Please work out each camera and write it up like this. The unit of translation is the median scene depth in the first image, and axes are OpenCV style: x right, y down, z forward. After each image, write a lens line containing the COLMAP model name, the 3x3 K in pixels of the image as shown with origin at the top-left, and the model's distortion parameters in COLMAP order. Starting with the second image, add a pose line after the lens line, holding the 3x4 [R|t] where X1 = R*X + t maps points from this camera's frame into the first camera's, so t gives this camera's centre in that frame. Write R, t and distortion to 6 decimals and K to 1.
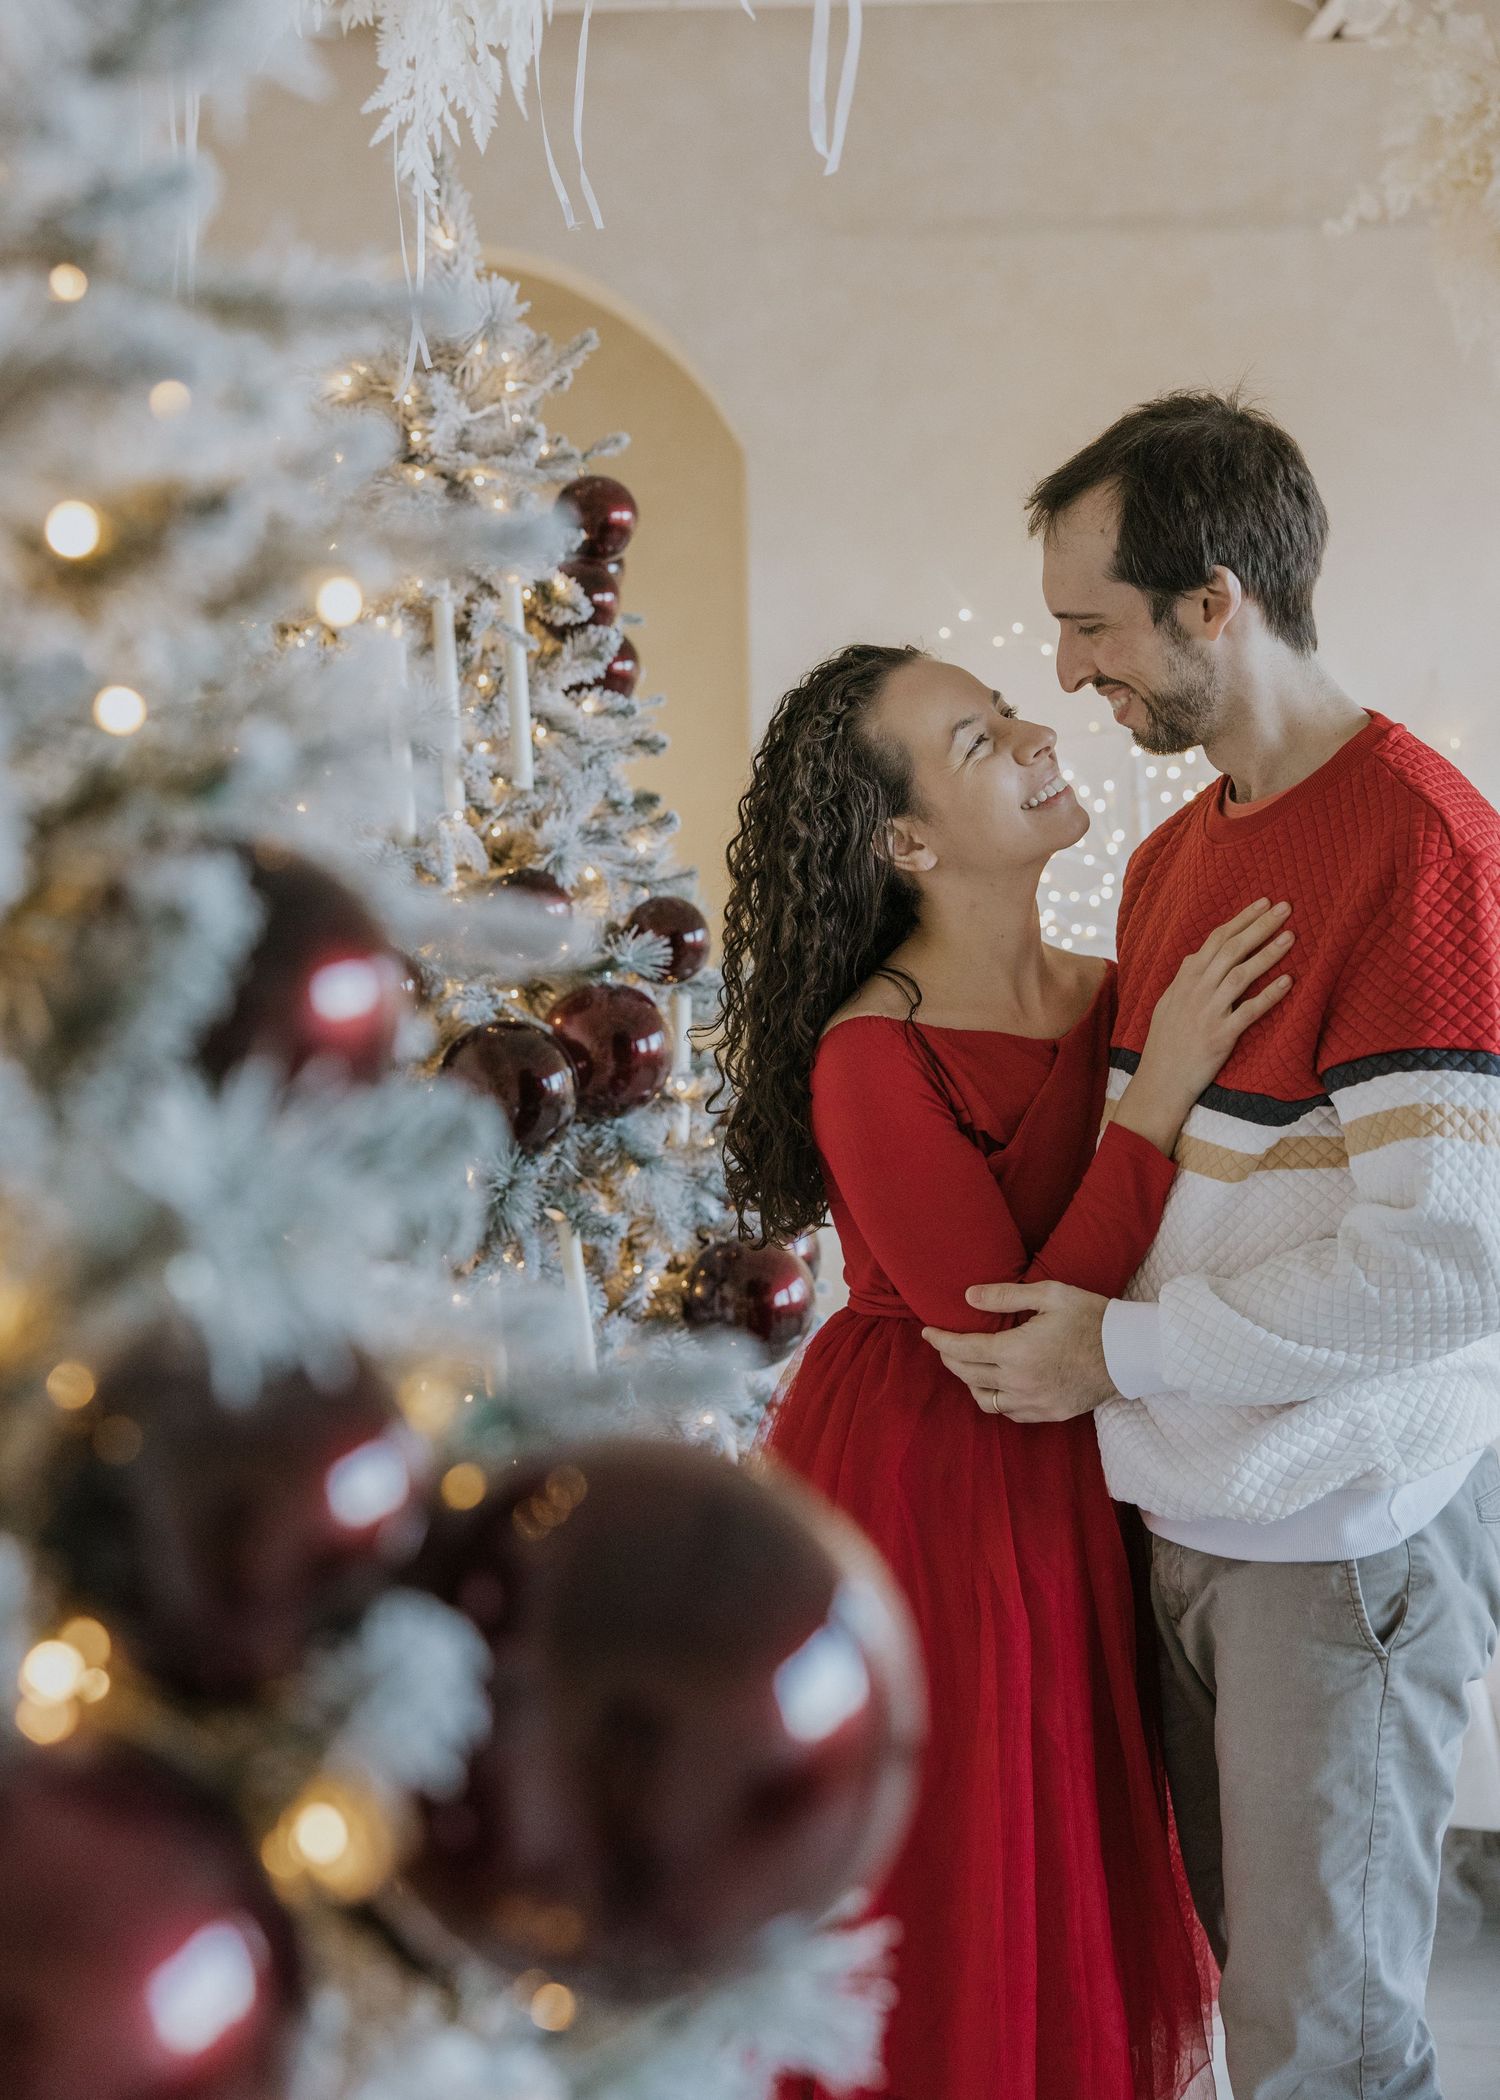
lens RADIAL K [[2724.3, 0, 755.5], [0, 2724.3, 1054.4], [0, 0, 1]] dist [-0.063114, 0.000000]
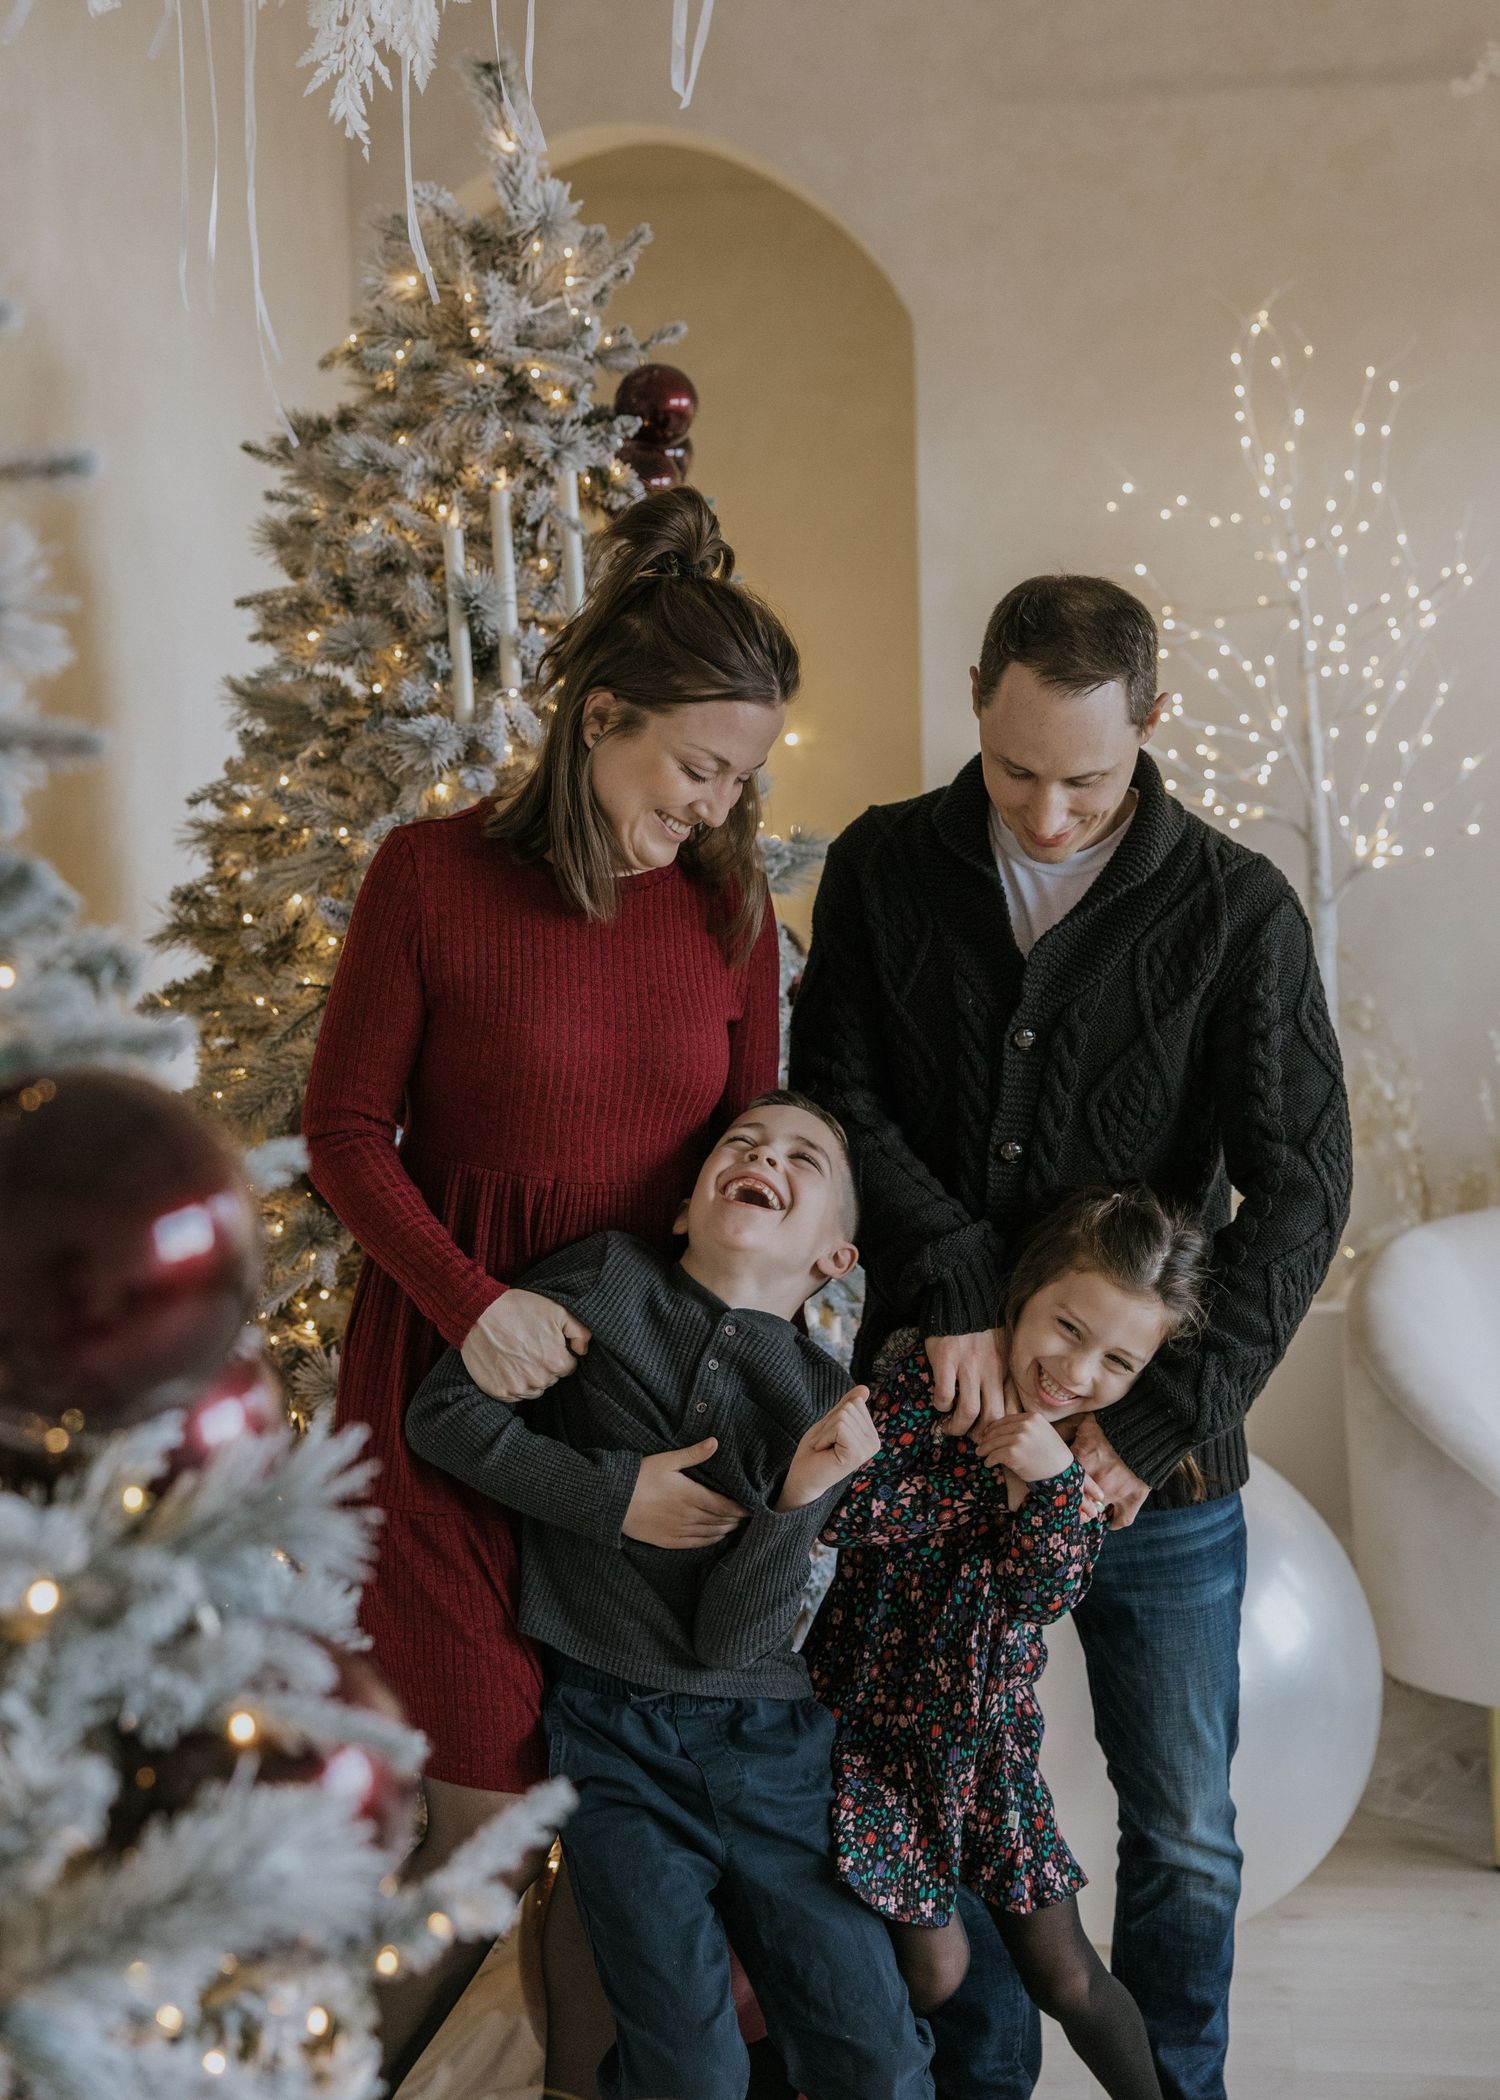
lens RADIAL K [[2964.2, 0, 753.2], [0, 2964.2, 1045.1], [0, 0, 1]] dist [-0.088111, 0.000000]
pose [[0.993583, -0.000434, -0.113105, 0.108670], [0.003354, 0.999666, 0.025628, 0.018929], [0.113057, -0.025843, 0.993252, -0.126376]]
